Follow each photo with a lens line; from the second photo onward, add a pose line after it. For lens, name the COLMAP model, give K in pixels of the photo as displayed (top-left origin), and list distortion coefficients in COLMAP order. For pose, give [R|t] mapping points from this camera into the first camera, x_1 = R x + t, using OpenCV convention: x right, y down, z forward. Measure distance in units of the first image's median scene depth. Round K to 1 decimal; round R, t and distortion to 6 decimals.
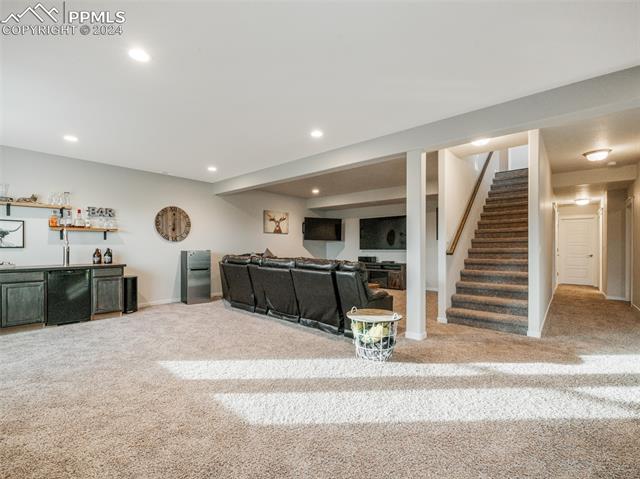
lens RADIAL K [[304.3, 0, 320.0], [0, 304.3, 239.5], [0, 0, 1]] dist [-0.000107, -0.000456]
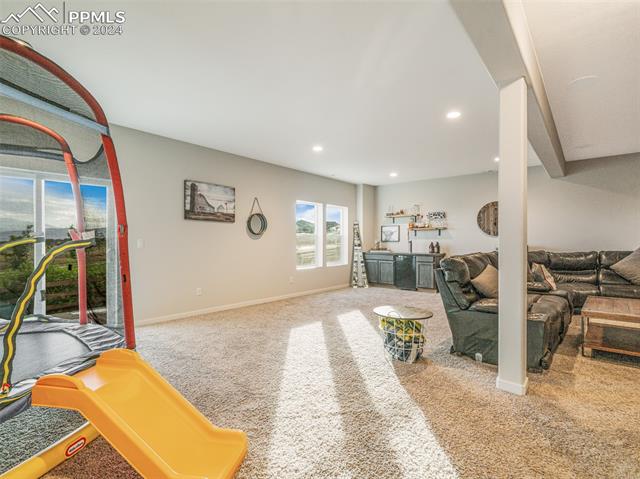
lens RADIAL K [[323.4, 0, 320.0], [0, 323.4, 239.5], [0, 0, 1]] dist [0.031073, 0.000153]
pose [[0.010457, -0.011832, -0.999875, 0.776399], [0.019285, 0.999746, -0.011629, 0.026073], [0.999759, -0.019161, 0.010682, 0.495803]]
